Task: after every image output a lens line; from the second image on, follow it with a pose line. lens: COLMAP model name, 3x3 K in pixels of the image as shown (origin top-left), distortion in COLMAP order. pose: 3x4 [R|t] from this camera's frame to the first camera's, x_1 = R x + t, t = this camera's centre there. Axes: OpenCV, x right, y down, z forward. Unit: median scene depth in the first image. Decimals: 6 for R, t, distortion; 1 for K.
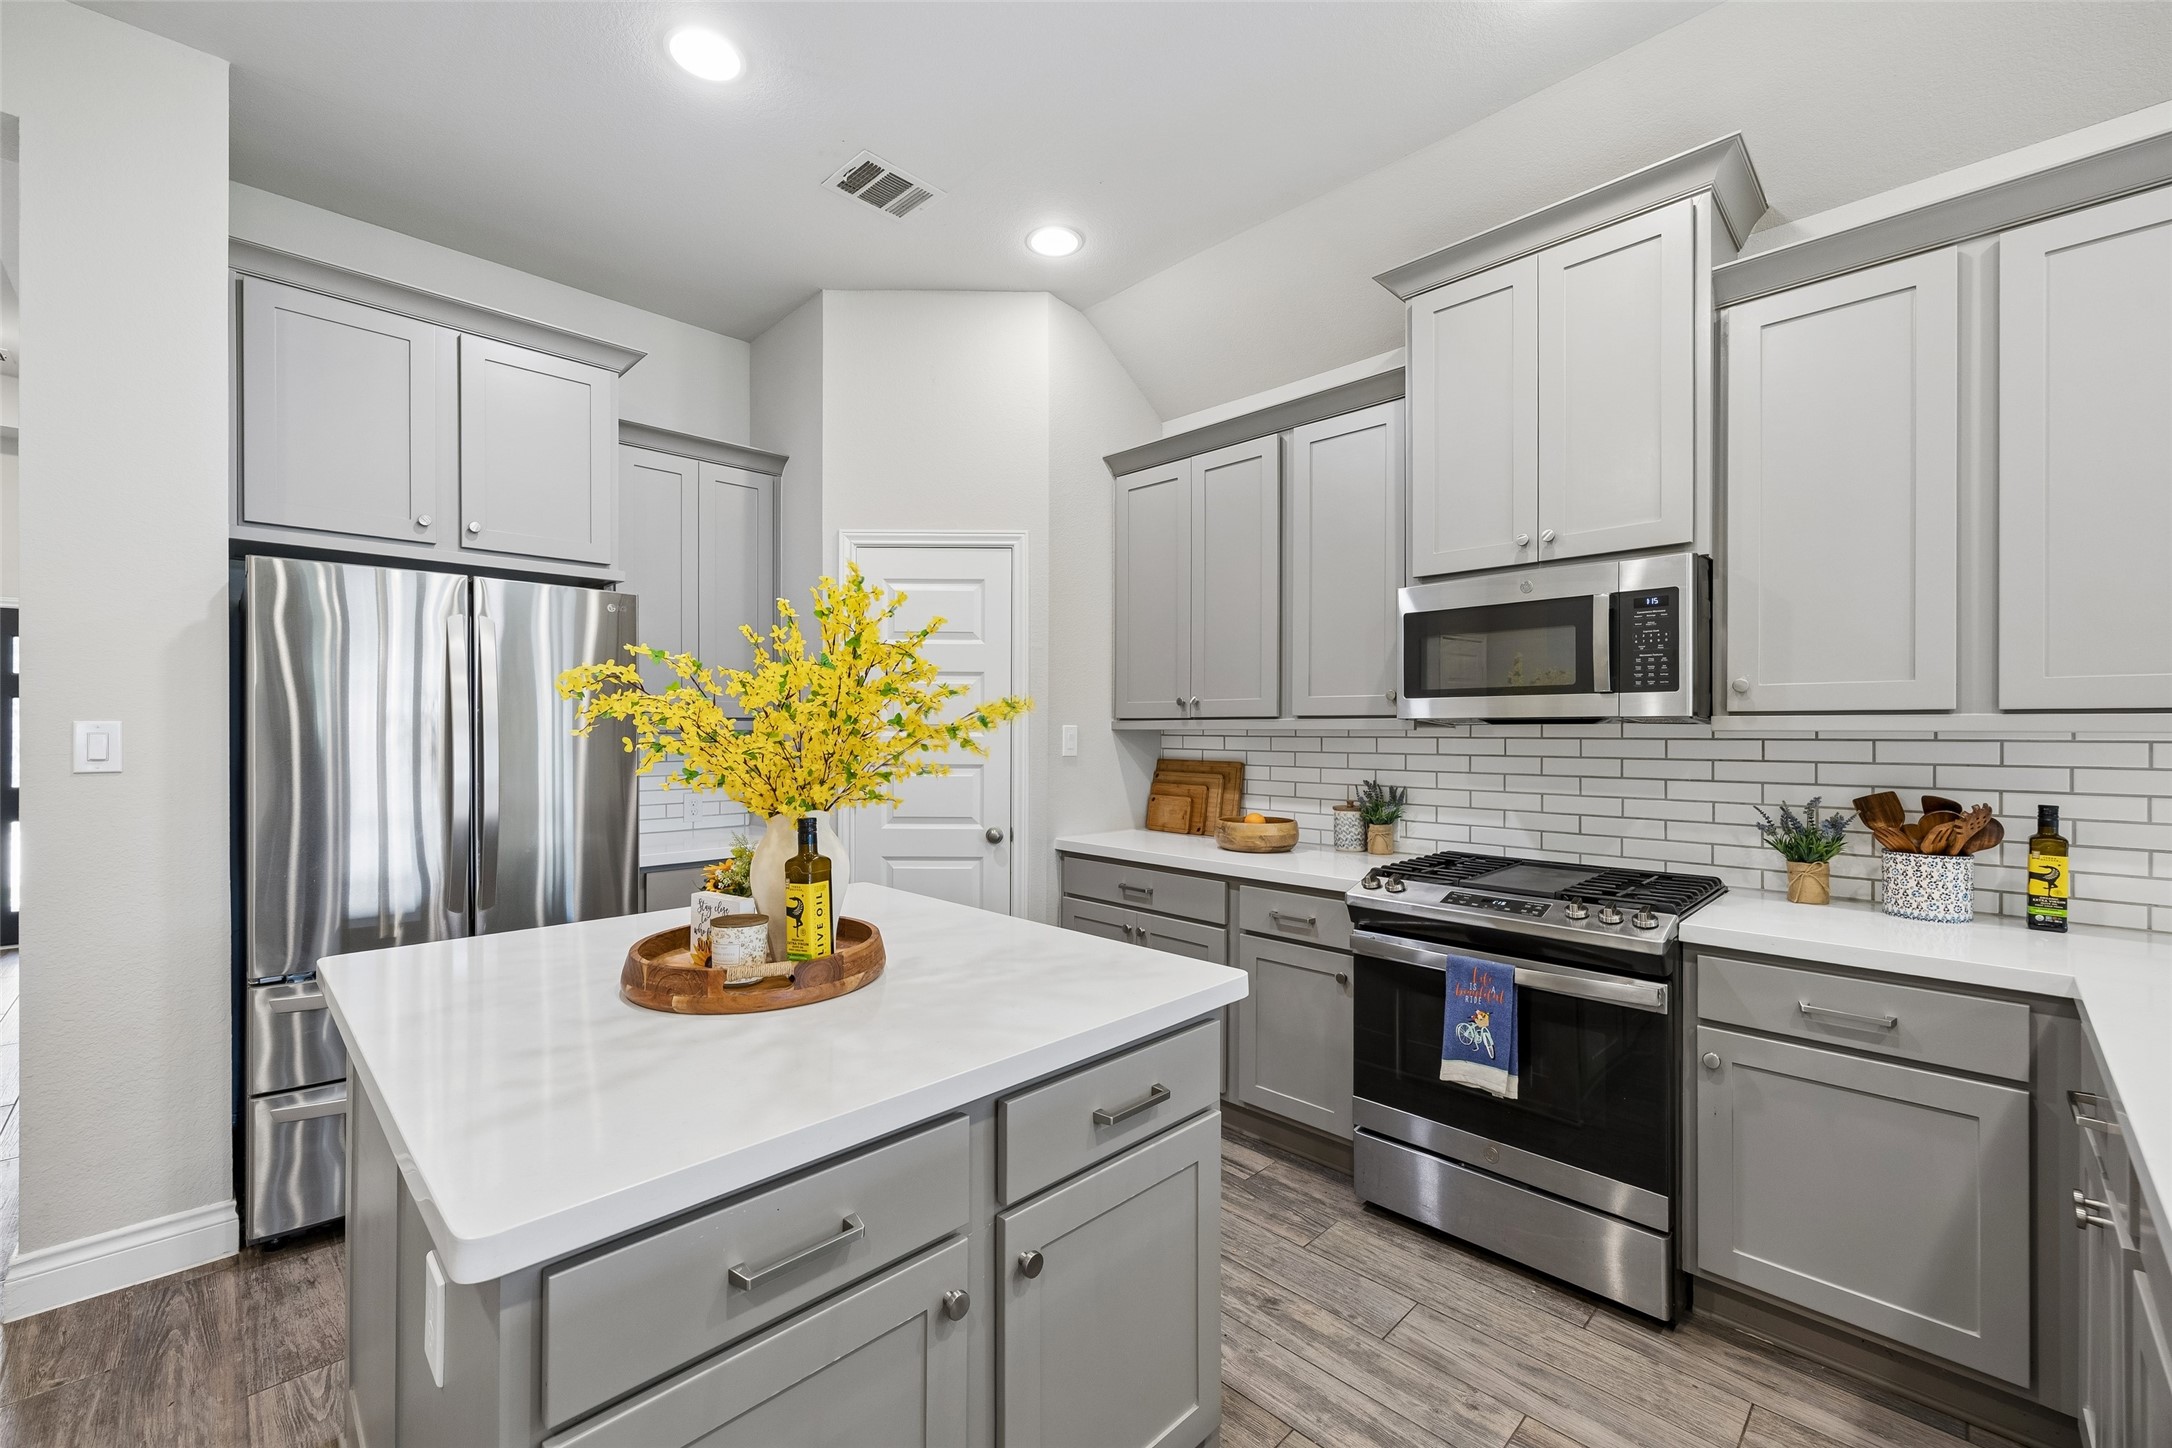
lens RADIAL K [[864.4, 0, 1085.7], [0, 864.4, 729.4], [0, 0, 1]] dist [0.011502, -0.000199]
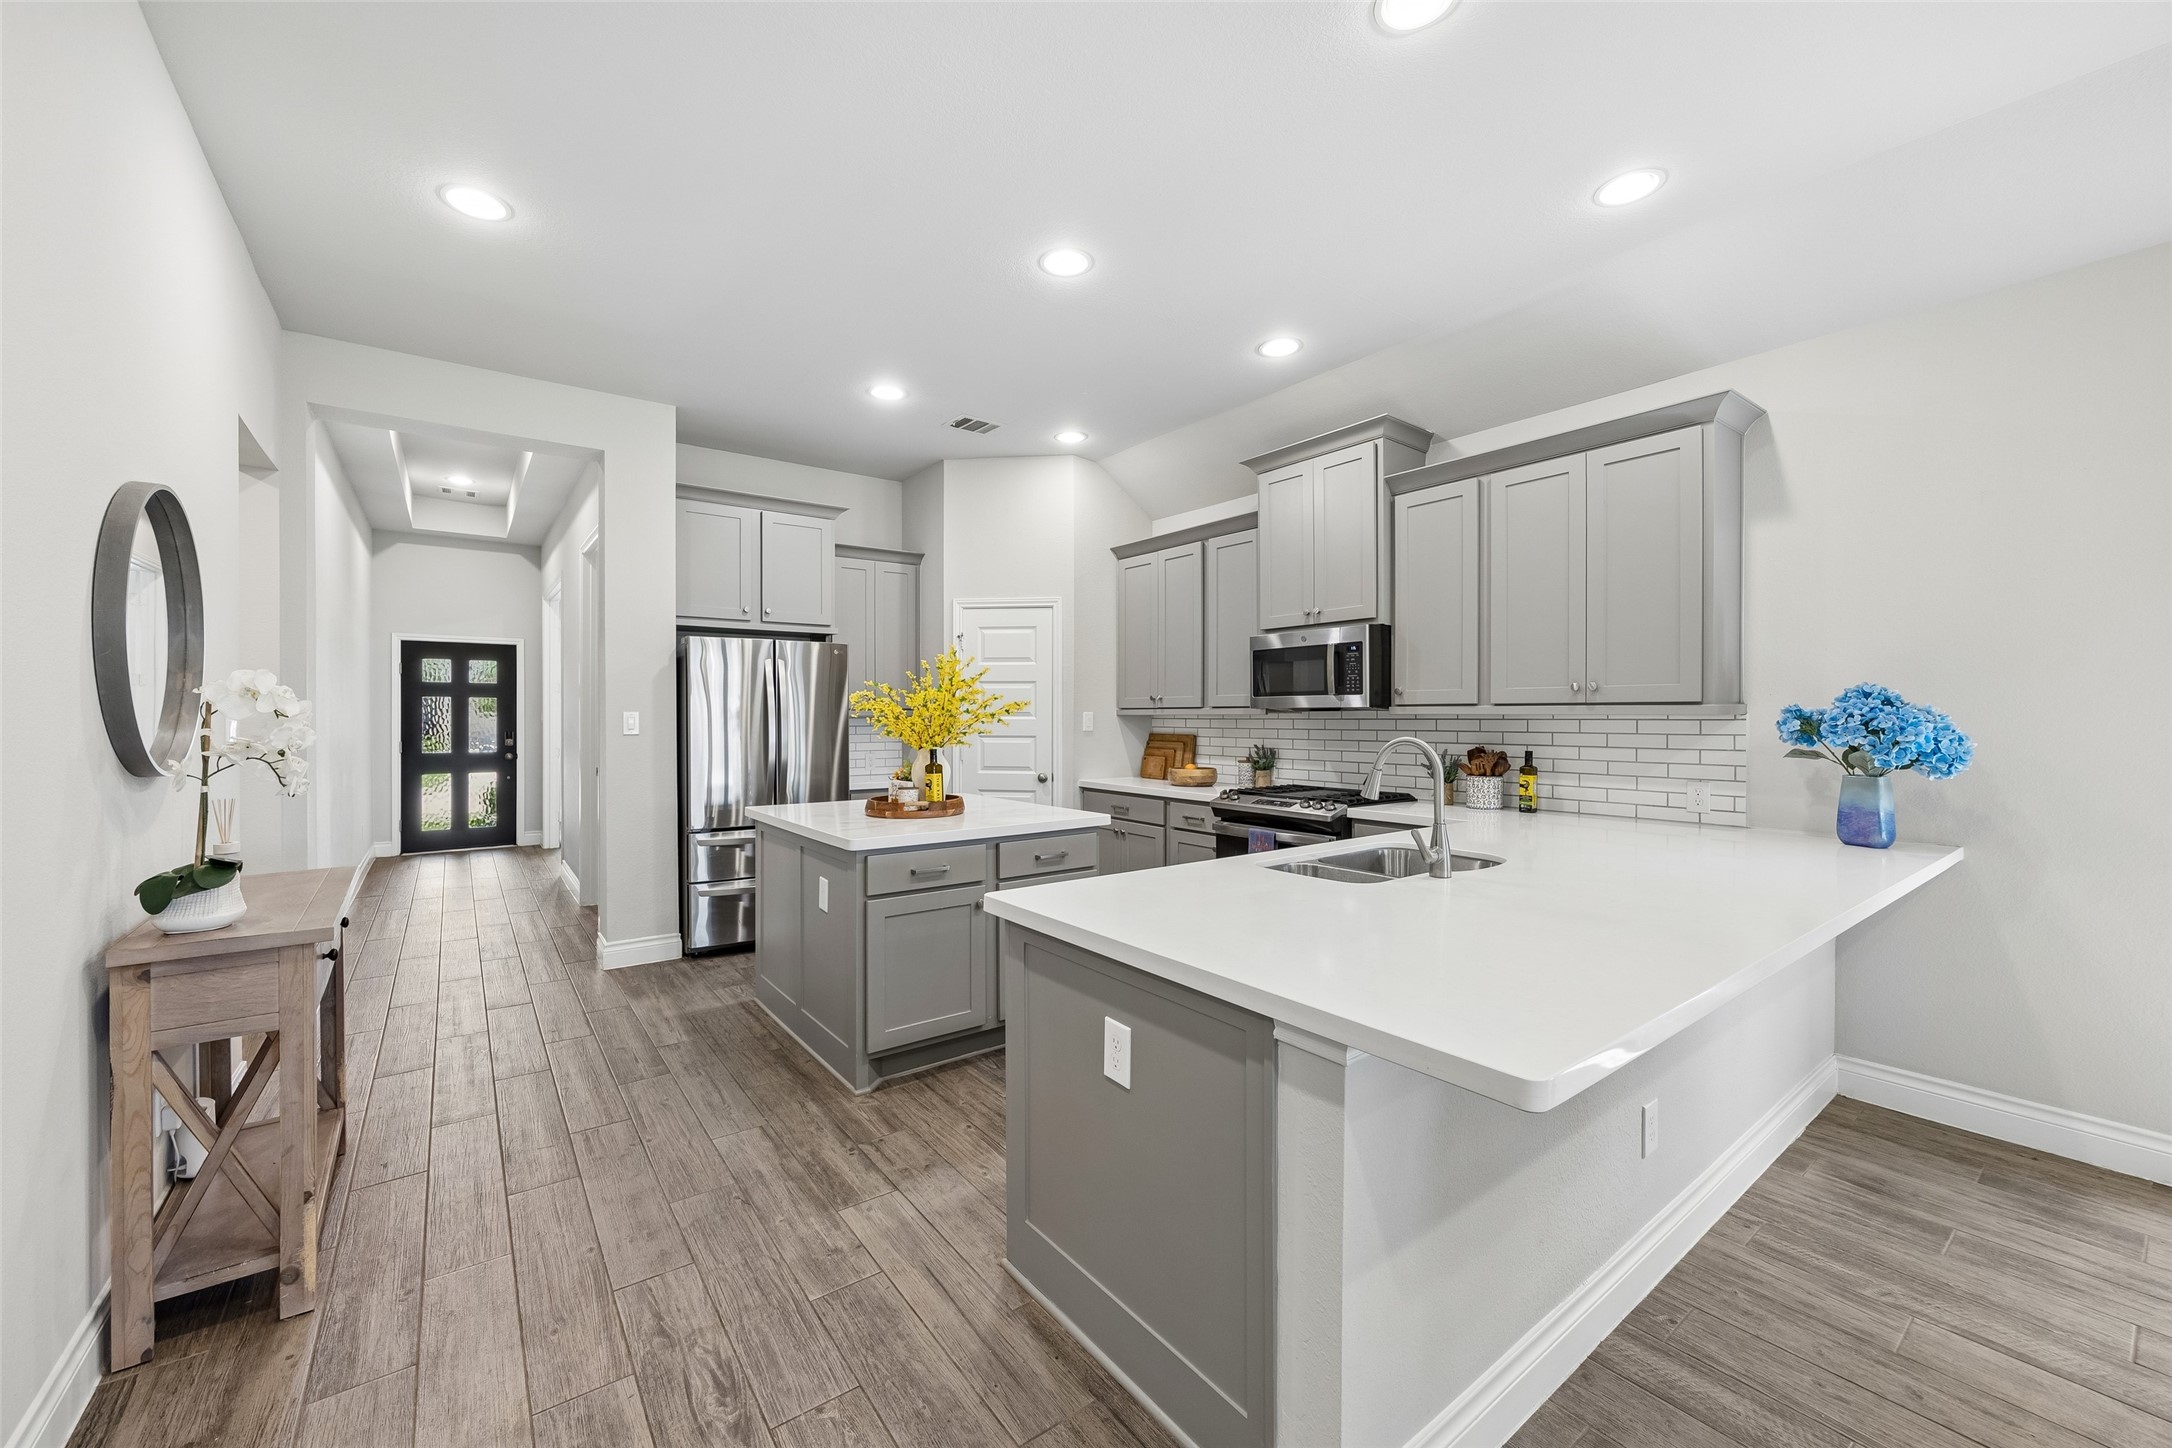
lens RADIAL K [[864.4, 0, 1090.1], [0, 864.4, 716.6], [0, 0, 1]] dist [0.011502, -0.000199]
pose [[0.990370, -0.001974, -0.138432, 0.309240], [0.002007, 0.999998, 0.000098, 0.004487], [0.138432, -0.000375, 0.990372, -0.923628]]
